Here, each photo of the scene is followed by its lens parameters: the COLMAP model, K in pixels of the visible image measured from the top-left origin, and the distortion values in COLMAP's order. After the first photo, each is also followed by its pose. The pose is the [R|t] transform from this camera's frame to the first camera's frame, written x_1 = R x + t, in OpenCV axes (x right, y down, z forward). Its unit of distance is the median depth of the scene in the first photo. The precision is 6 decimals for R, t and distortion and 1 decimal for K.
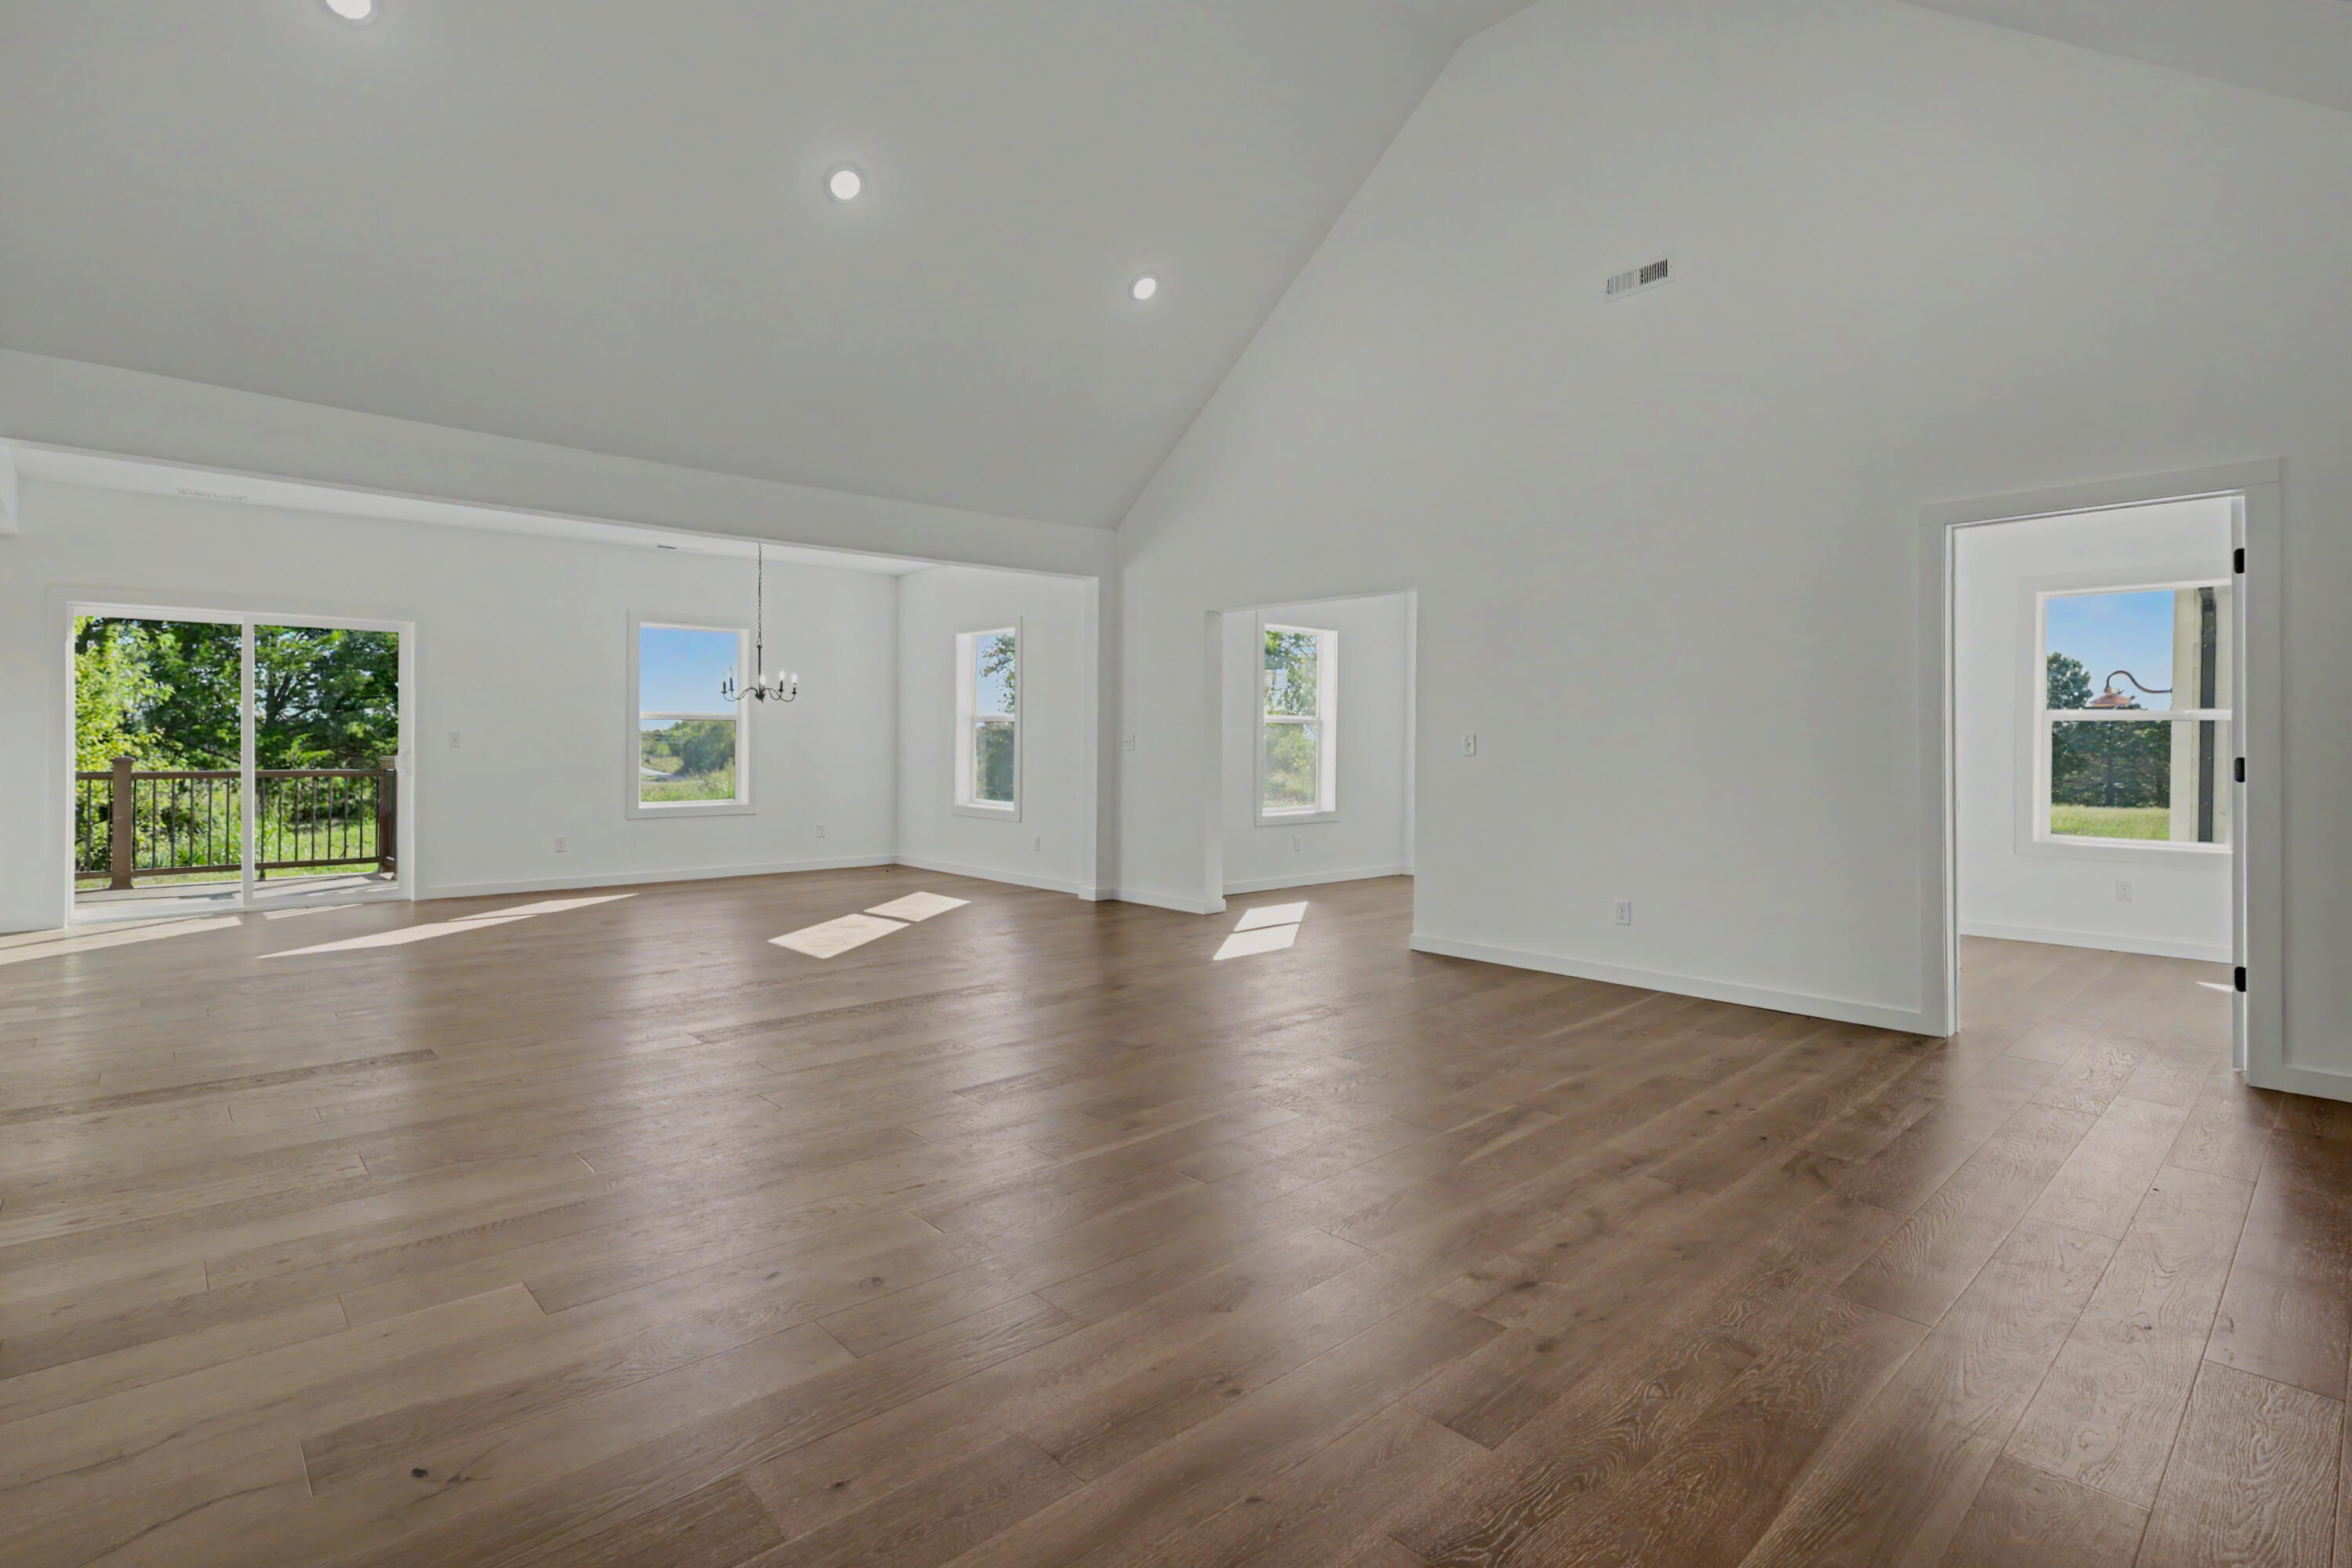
lens RADIAL K [[1134.8, 0, 1168.2], [0, 1134.8, 733.6], [0, 0, 1]] dist [0.001561, 0.000425]
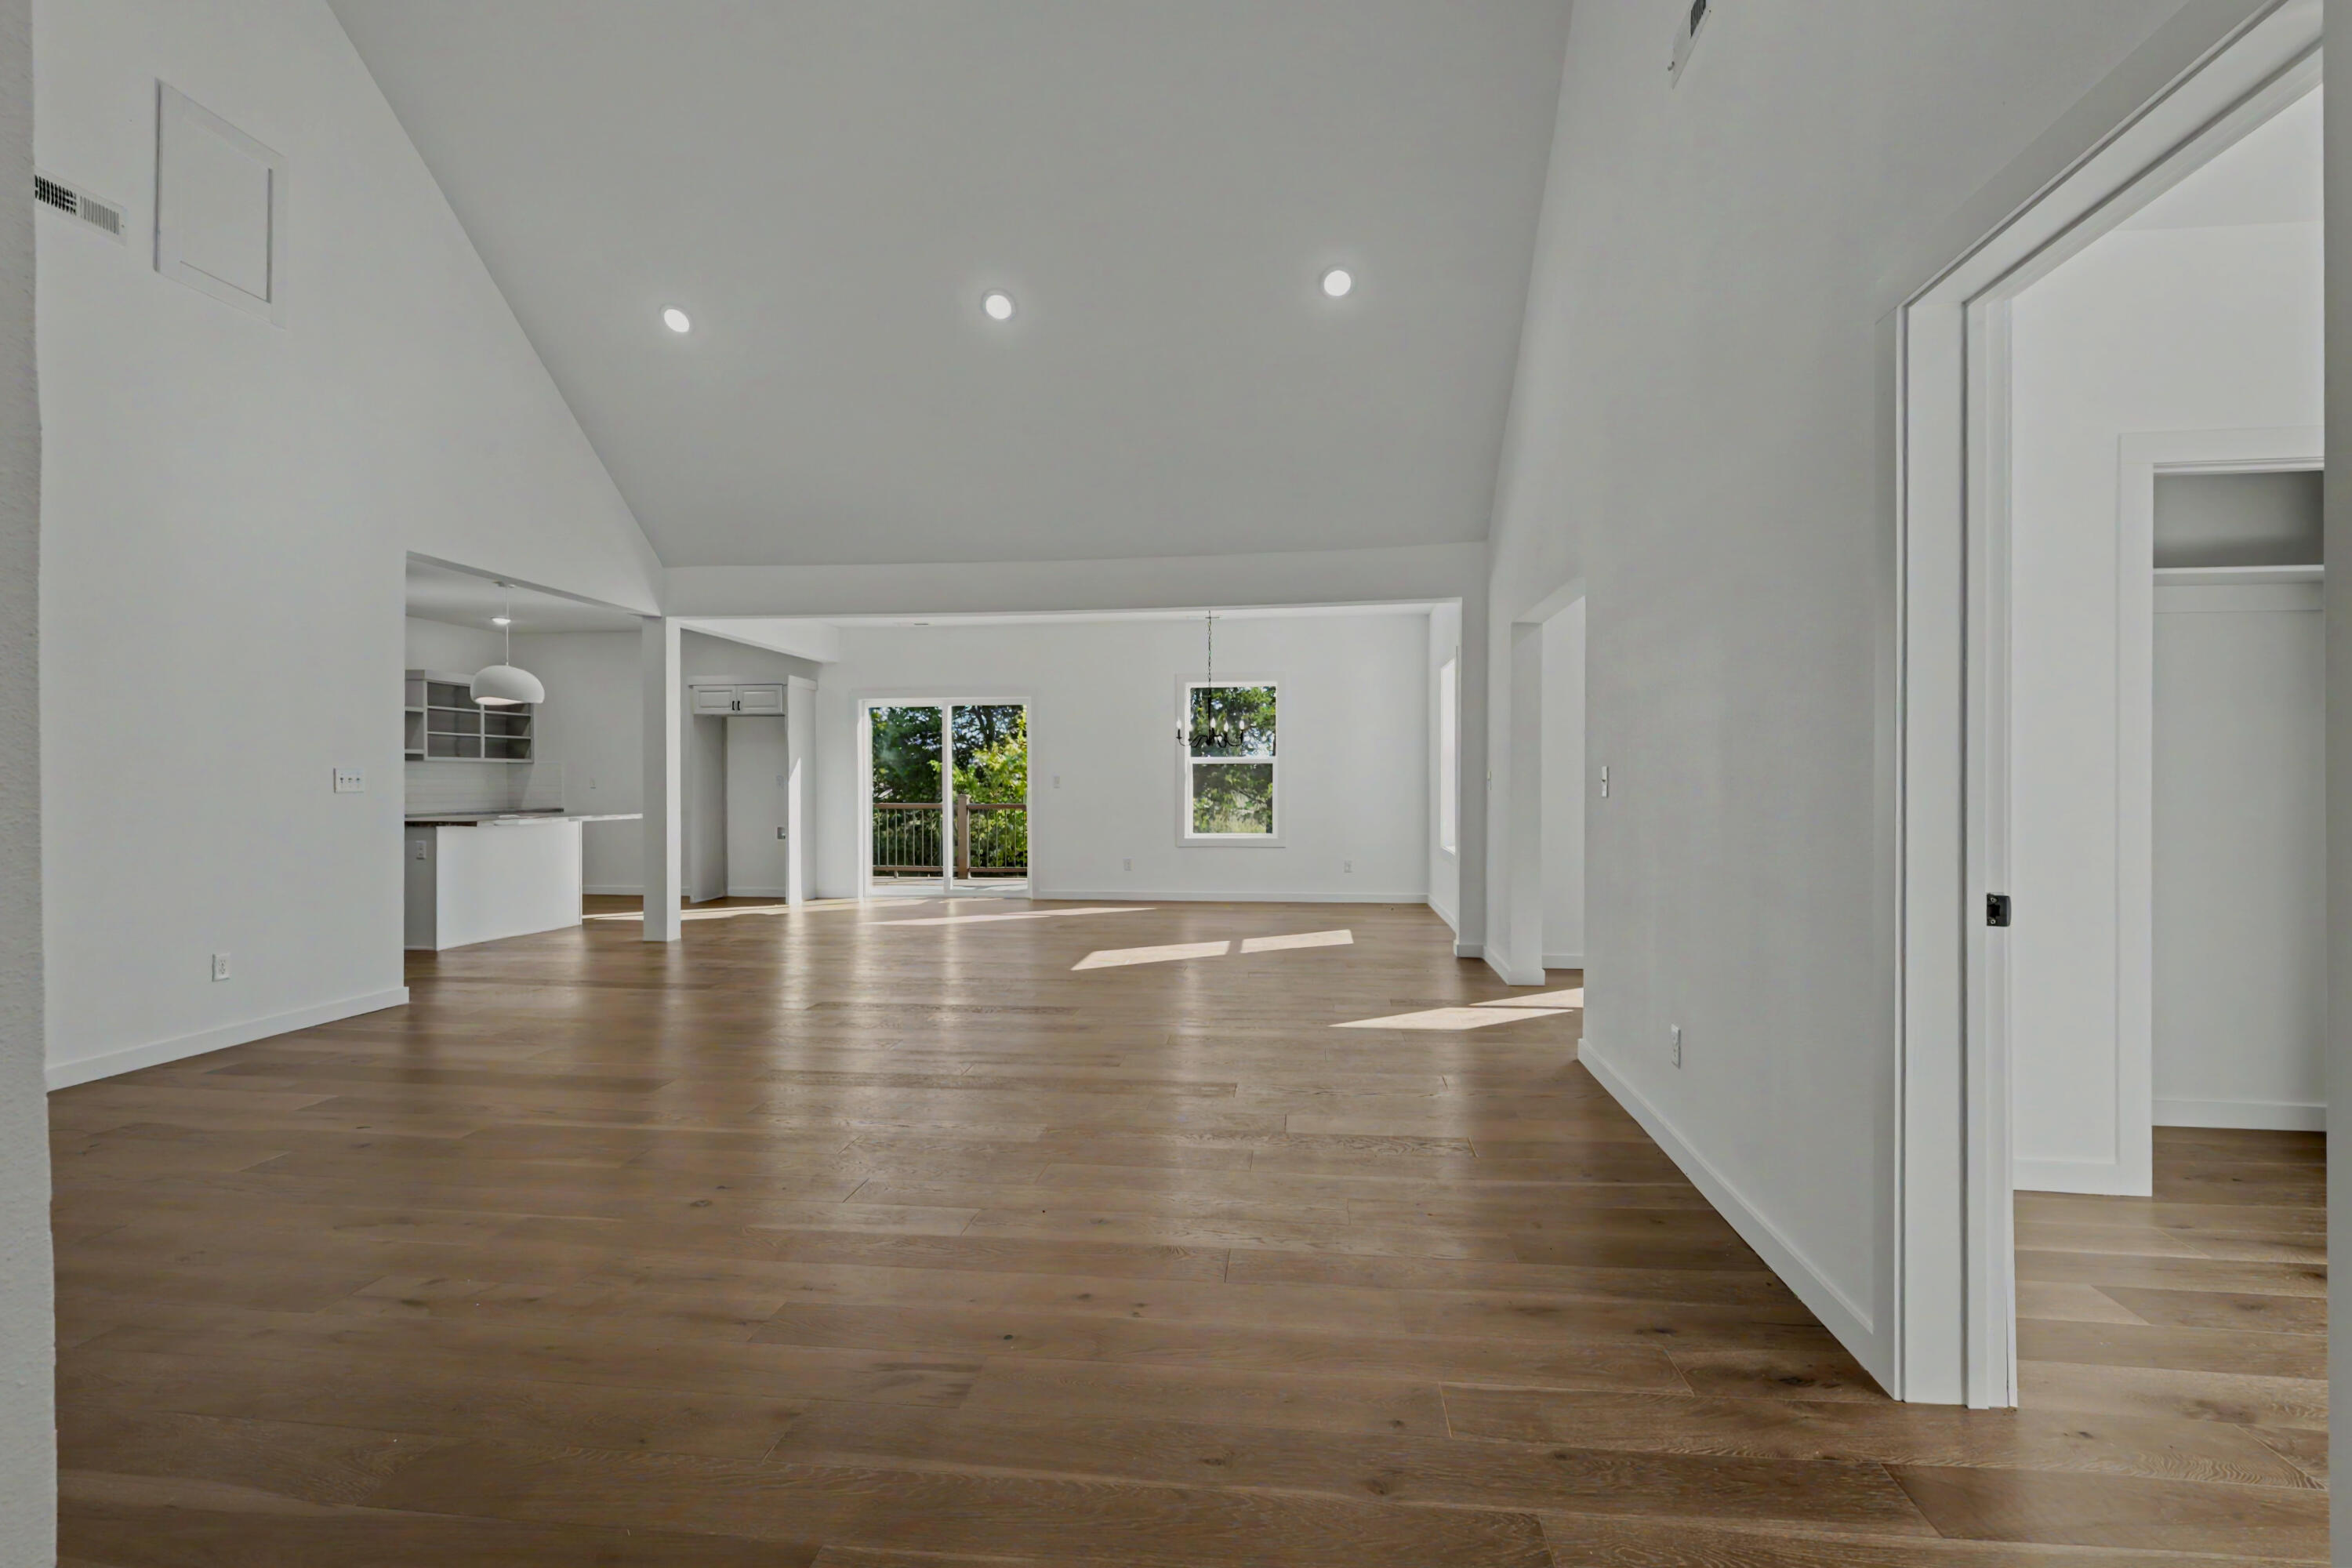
lens RADIAL K [[1110.4, 0, 1182.9], [0, 1110.4, 785.4], [0, 0, 1]] dist [-0.000098, 0.000585]
pose [[0.653621, -0.002374, -0.756818, 0.951714], [0.007636, 0.999965, 0.003458, 0.010082], [0.756783, -0.008039, 0.653616, 0.539126]]
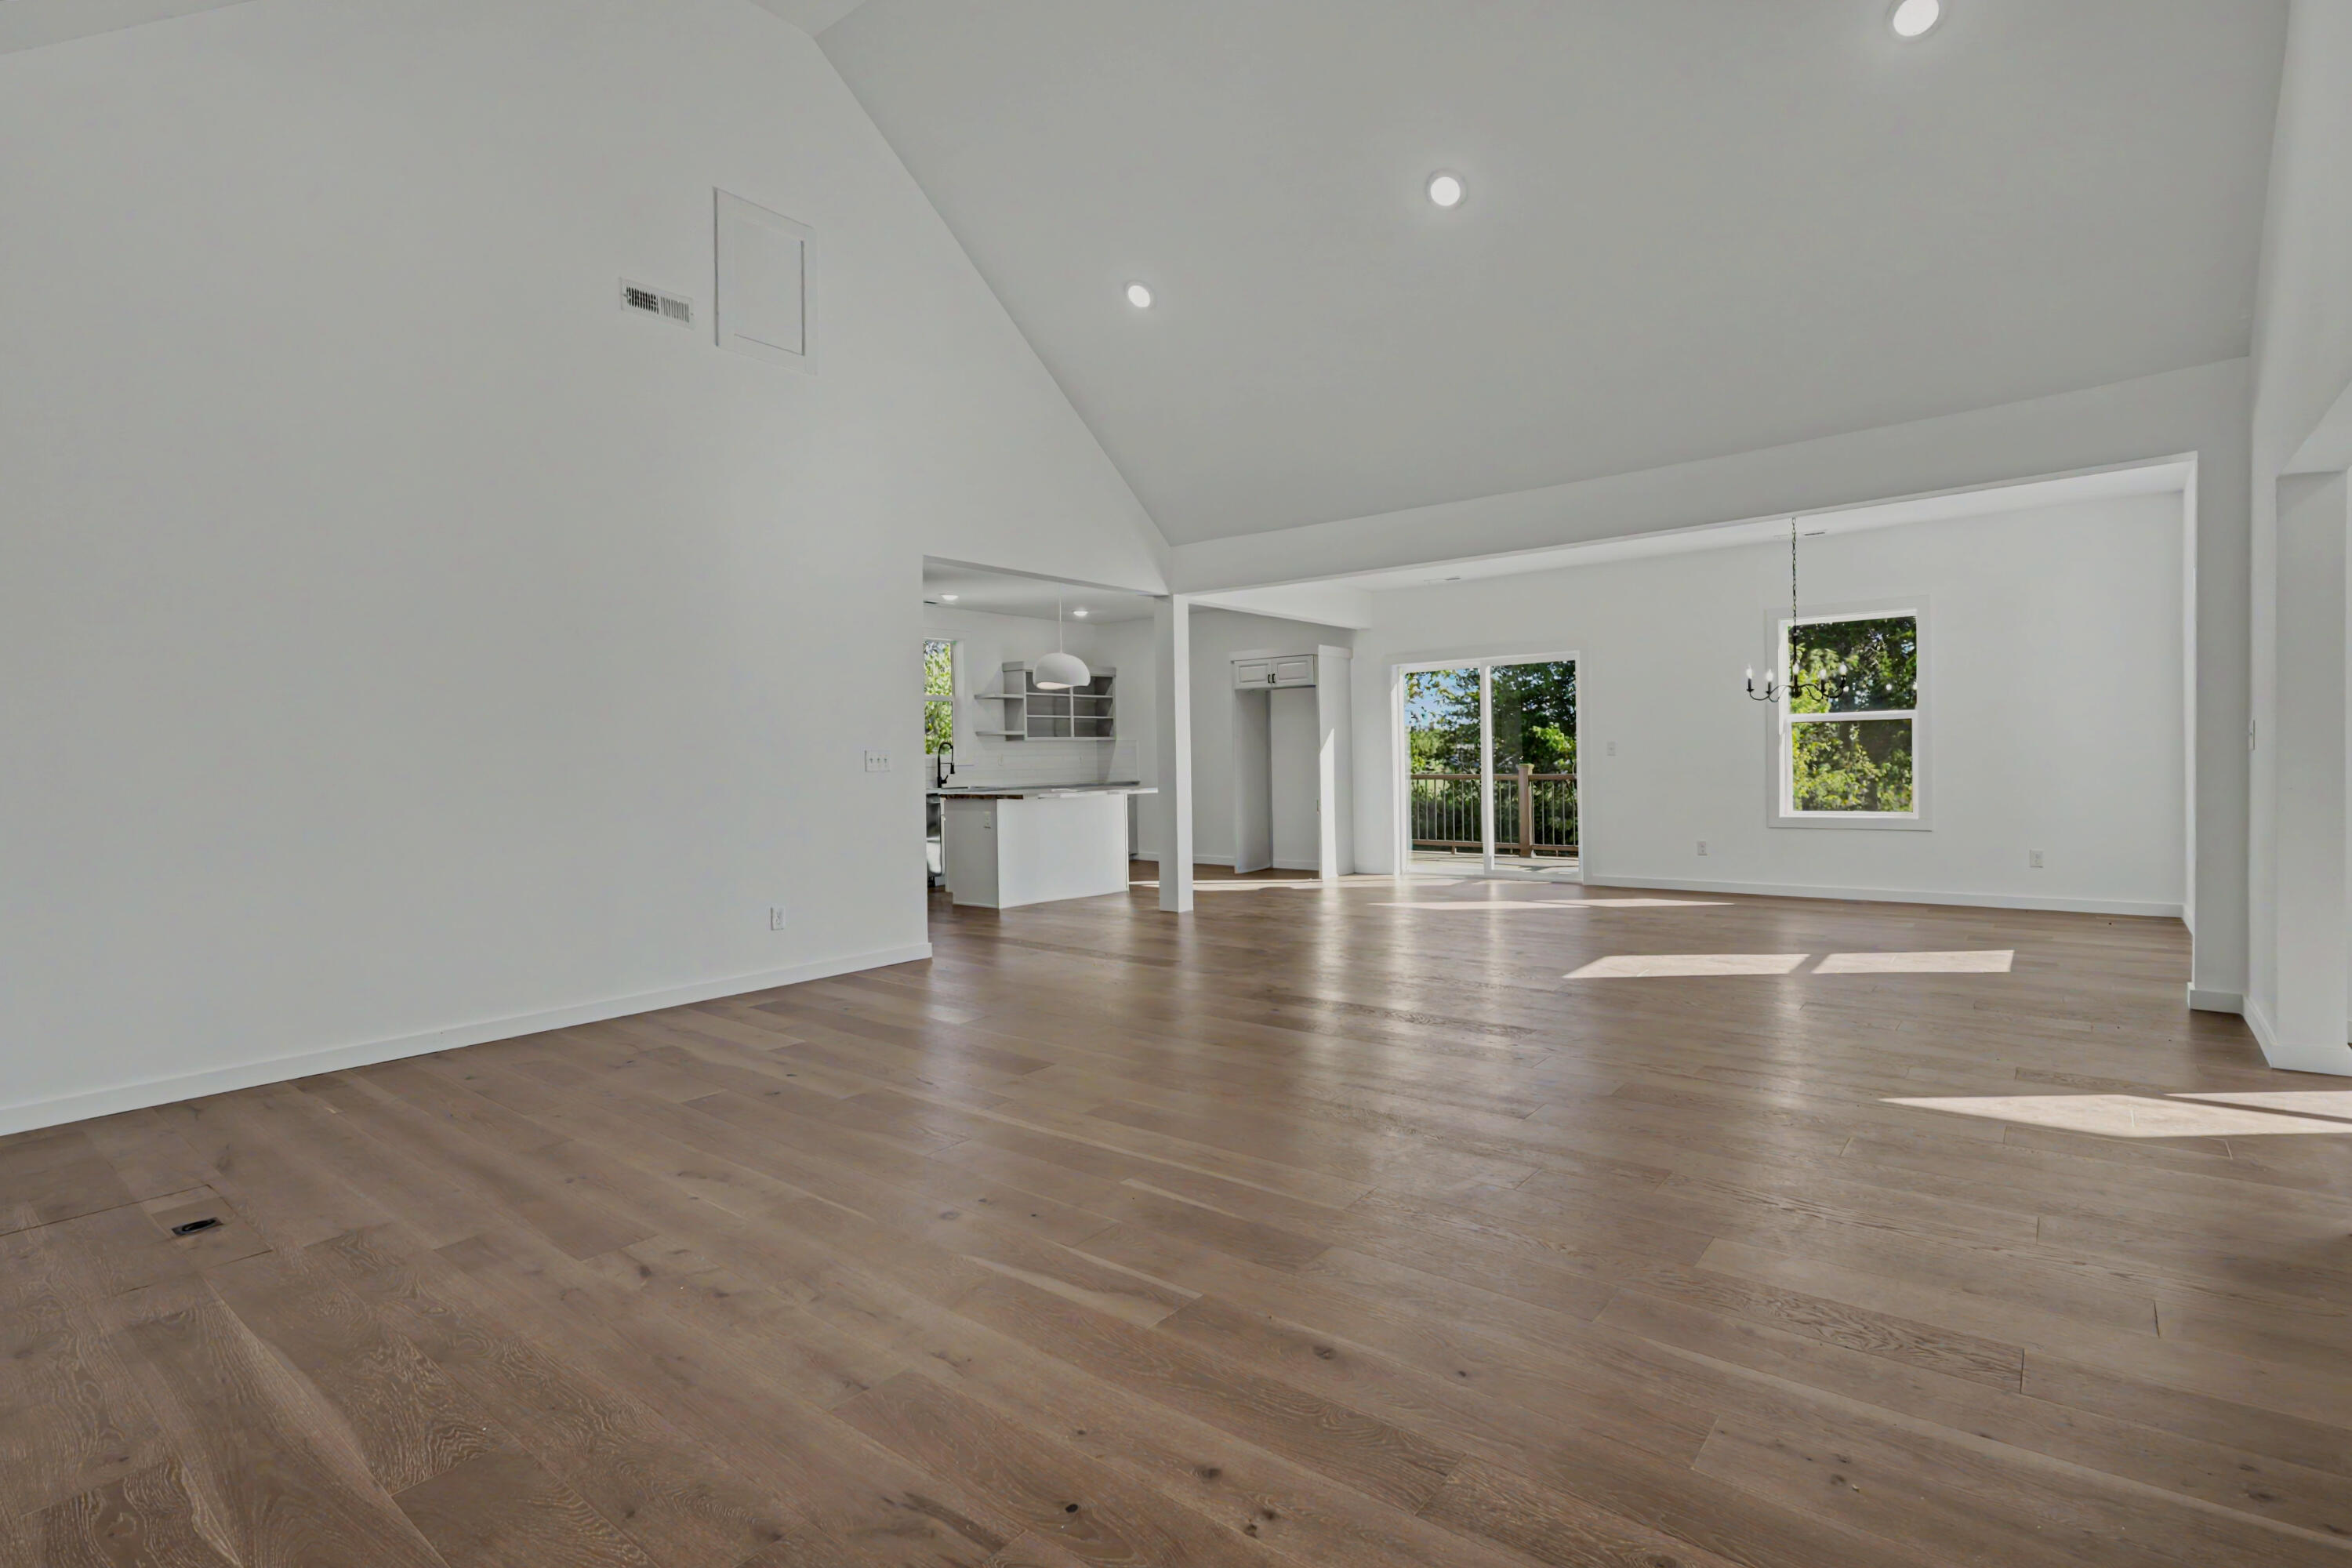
lens RADIAL K [[1130.6, 0, 1177.4], [0, 1130.6, 773.7], [0, 0, 1]] dist [-0.000181, 0.001056]
pose [[0.148601, 0.007915, -0.988866, 0.889664], [0.025317, 0.999610, 0.011805, 0.010745], [0.988573, -0.026790, 0.148343, 0.833500]]
